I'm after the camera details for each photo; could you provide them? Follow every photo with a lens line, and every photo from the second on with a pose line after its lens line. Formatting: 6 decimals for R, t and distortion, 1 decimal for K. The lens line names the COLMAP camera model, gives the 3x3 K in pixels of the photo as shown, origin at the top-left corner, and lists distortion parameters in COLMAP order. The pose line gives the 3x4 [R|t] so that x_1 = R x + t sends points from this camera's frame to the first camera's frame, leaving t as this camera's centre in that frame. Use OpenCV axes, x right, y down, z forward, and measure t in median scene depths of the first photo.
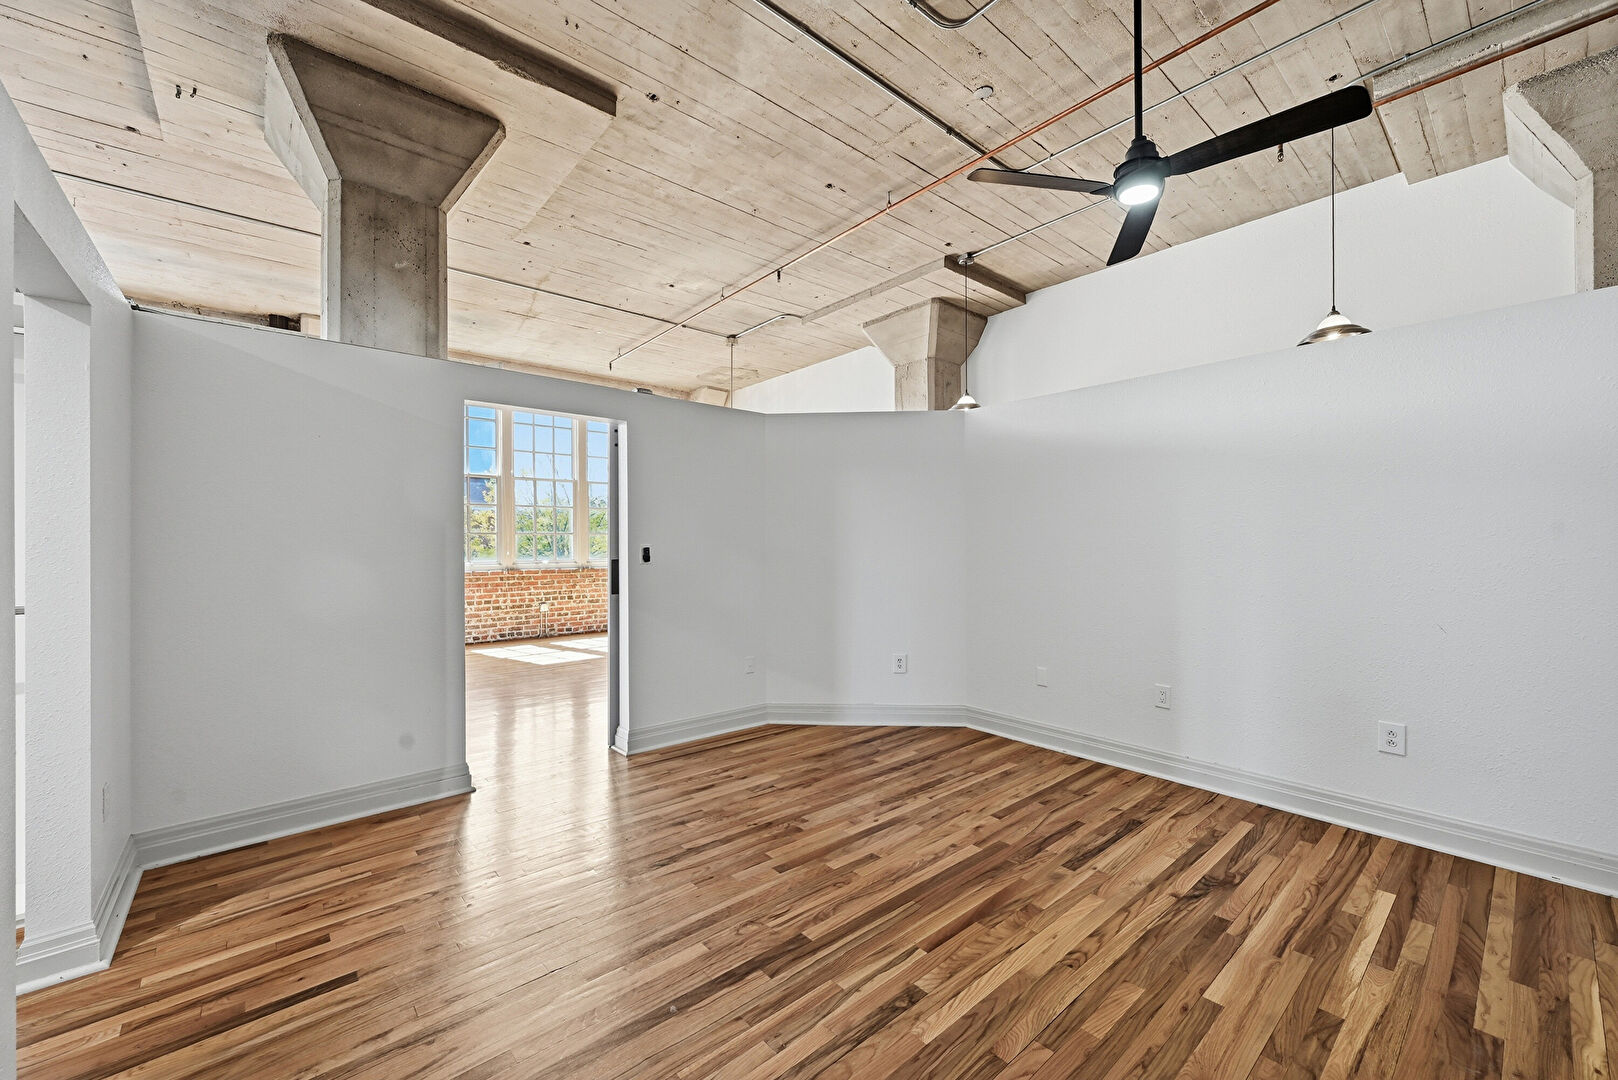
lens RADIAL K [[634.6, 0, 809.0], [0, 634.6, 540.0], [0, 0, 1]] dist [-0.001551, 0.000093]
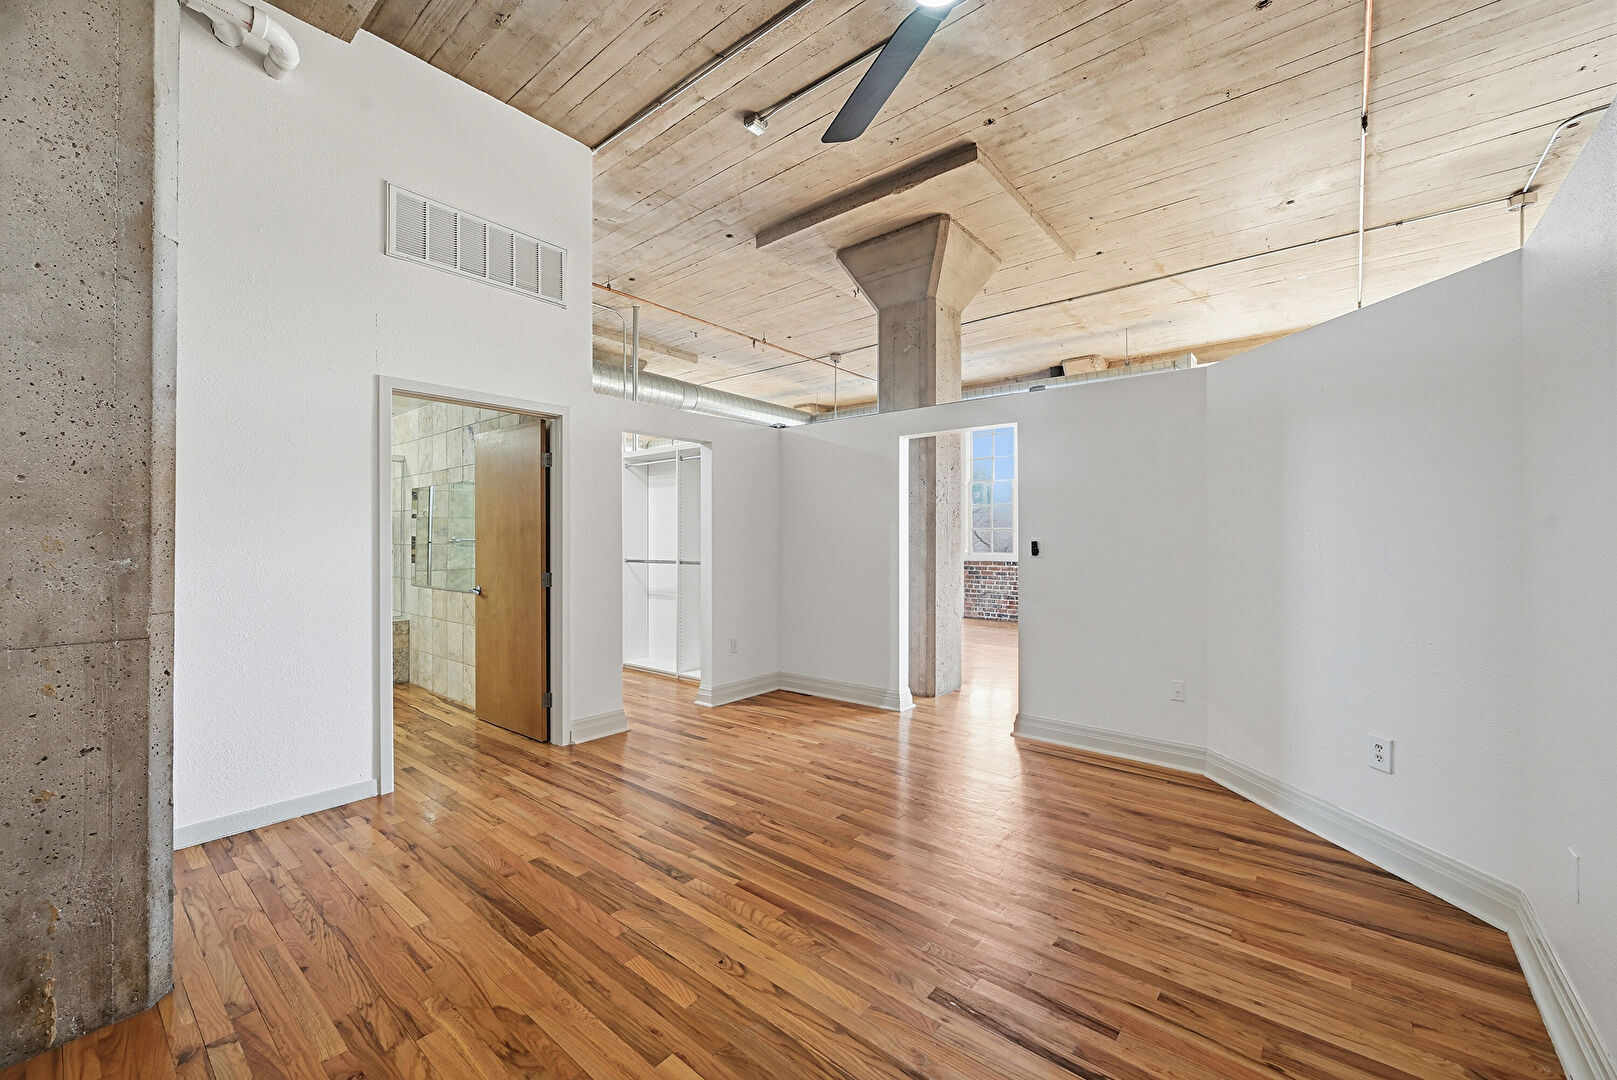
lens RADIAL K [[645.9, 0, 829.4], [0, 645.9, 535.0], [0, 0, 1]] dist [-0.002135, -0.000111]
pose [[0.178903, -0.000514, -0.983867, 0.815302], [0.004071, 0.999992, 0.000218, 0.000125], [0.983858, -0.004044, 0.178904, 0.558953]]
